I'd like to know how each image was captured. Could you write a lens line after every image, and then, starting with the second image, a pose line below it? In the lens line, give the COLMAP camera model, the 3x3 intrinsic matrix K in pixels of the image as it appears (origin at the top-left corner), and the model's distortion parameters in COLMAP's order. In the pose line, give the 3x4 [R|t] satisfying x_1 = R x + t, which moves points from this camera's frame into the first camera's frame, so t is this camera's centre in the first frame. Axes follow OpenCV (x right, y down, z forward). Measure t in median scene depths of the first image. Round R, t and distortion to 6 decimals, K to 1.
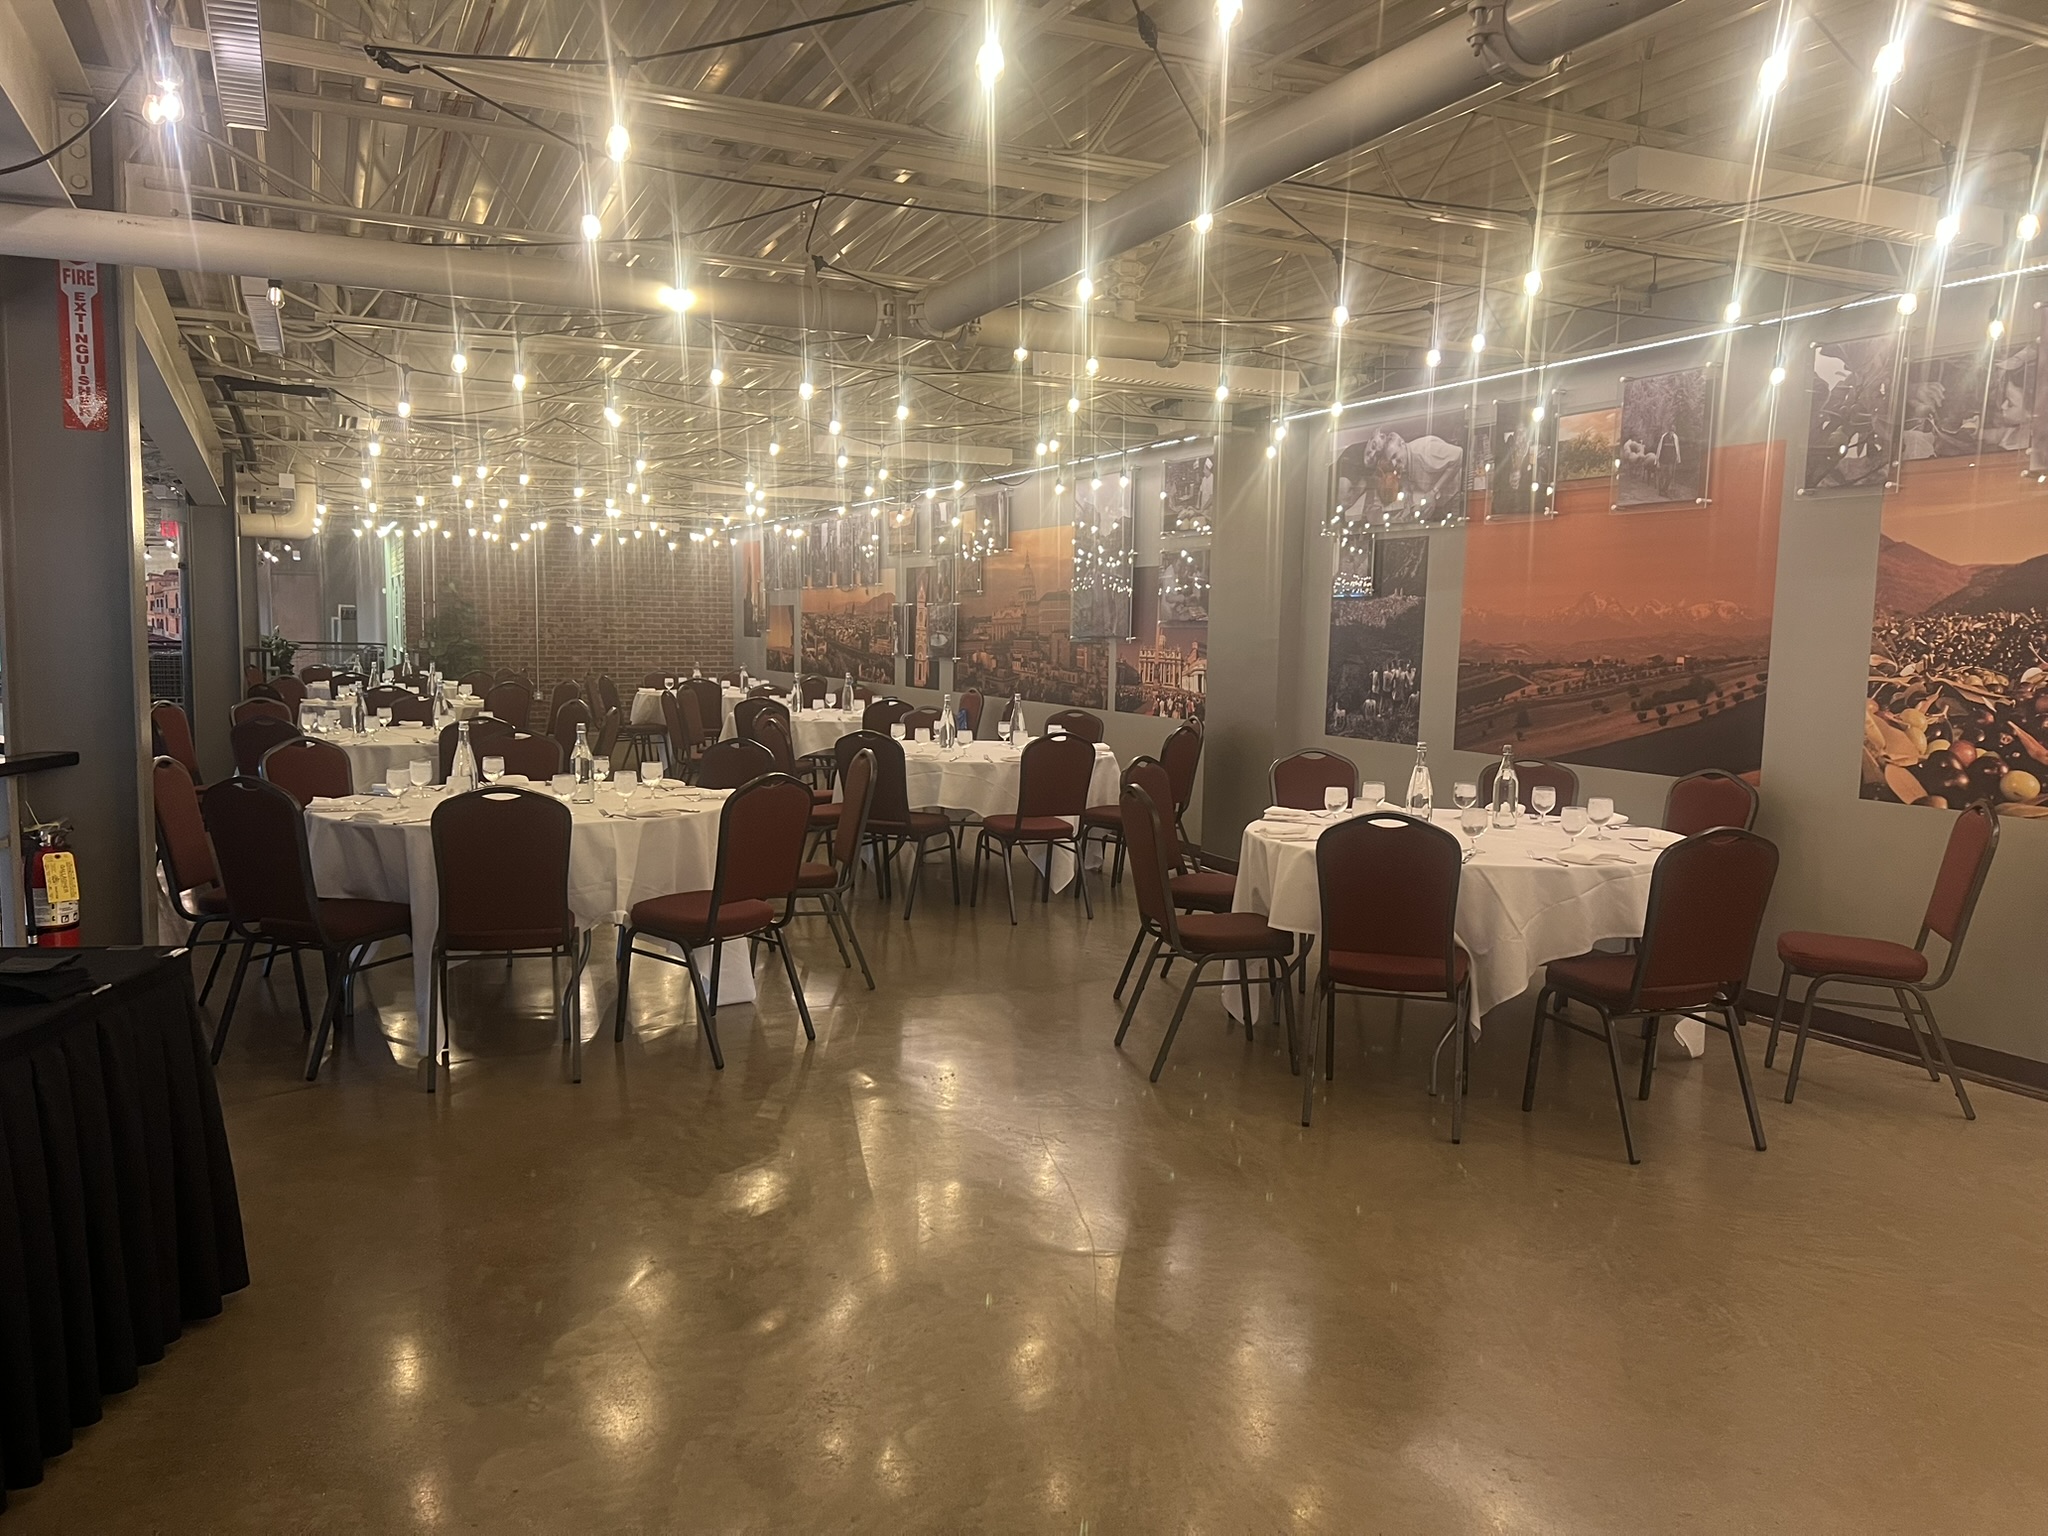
lens RADIAL K [[1539.3, 0, 1031.8], [0, 1539.3, 791.8], [0, 0, 1]] dist [0.045074, -0.044364]
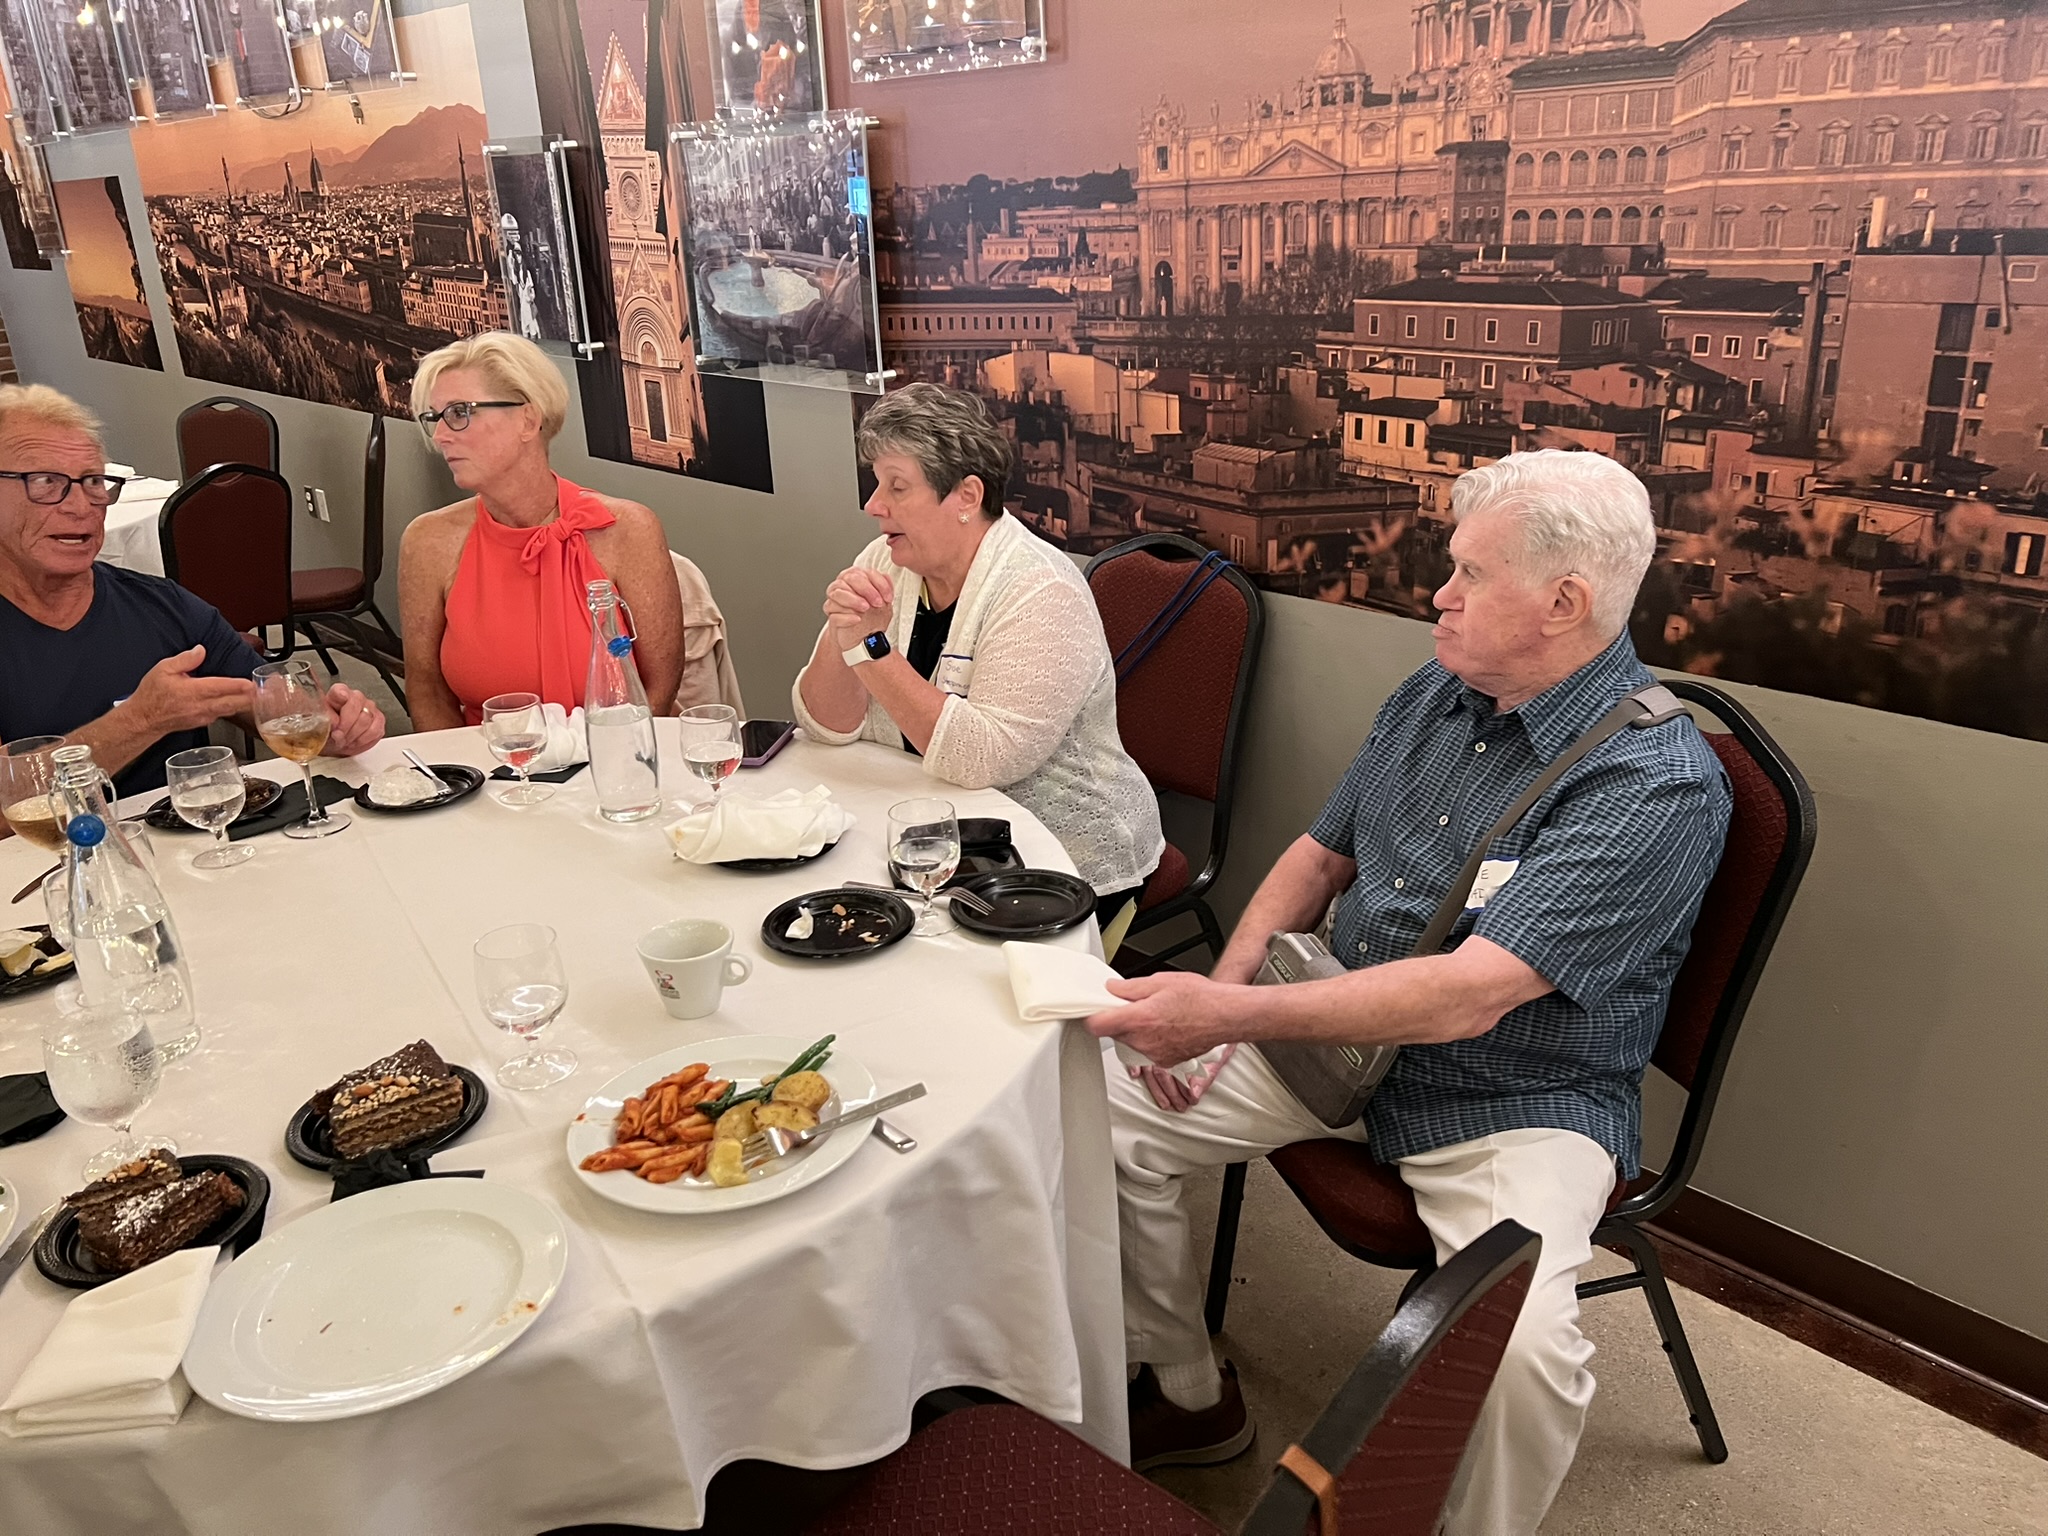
lens RADIAL K [[1539.3, 0, 1031.8], [0, 1539.3, 791.8], [0, 0, 1]] dist [0.045074, -0.044364]
pose [[0.947940, -0.164529, 0.272652, -0.239375], [0.086056, 0.956687, 0.278108, -0.211271], [-0.306600, -0.240166, 0.921041, 1.802254]]
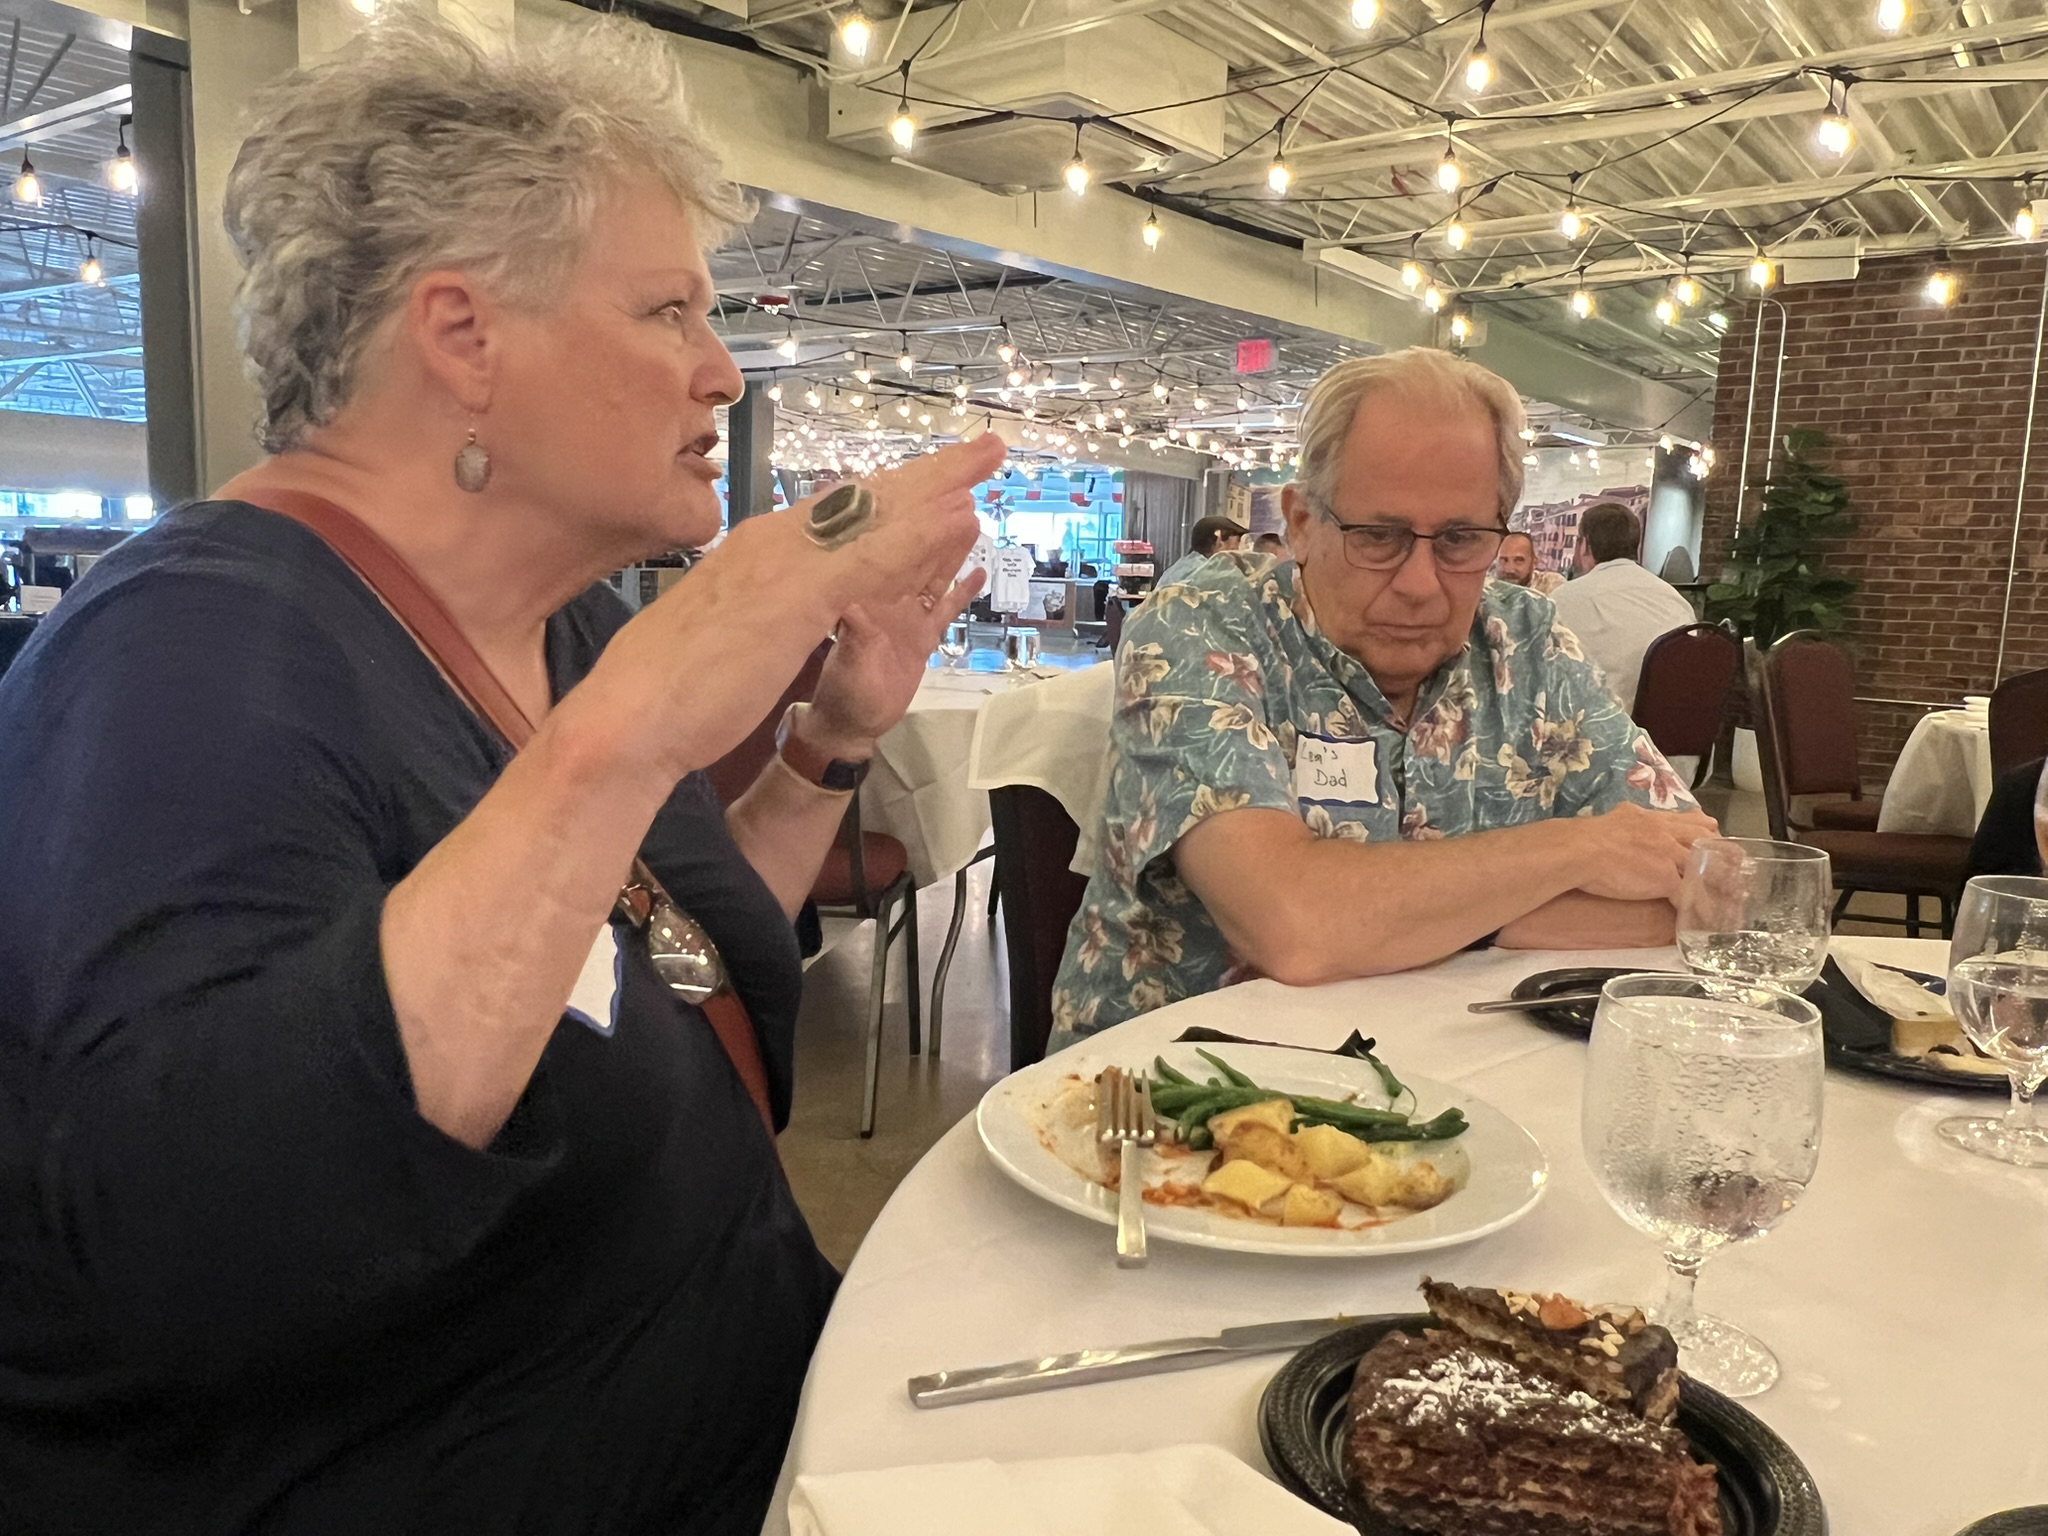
lens RADIAL K [[1585.7, 0, 1024.0], [0, 1585.7, 768.0], [0, 0, 1]] dist [0.001060, 0.000756]
pose [[0.472479, 0.106876, -0.874838, -0.249340], [-0.121929, 0.991002, 0.055216, -0.132425], [0.872867, 0.080579, 0.481259, 1.980041]]
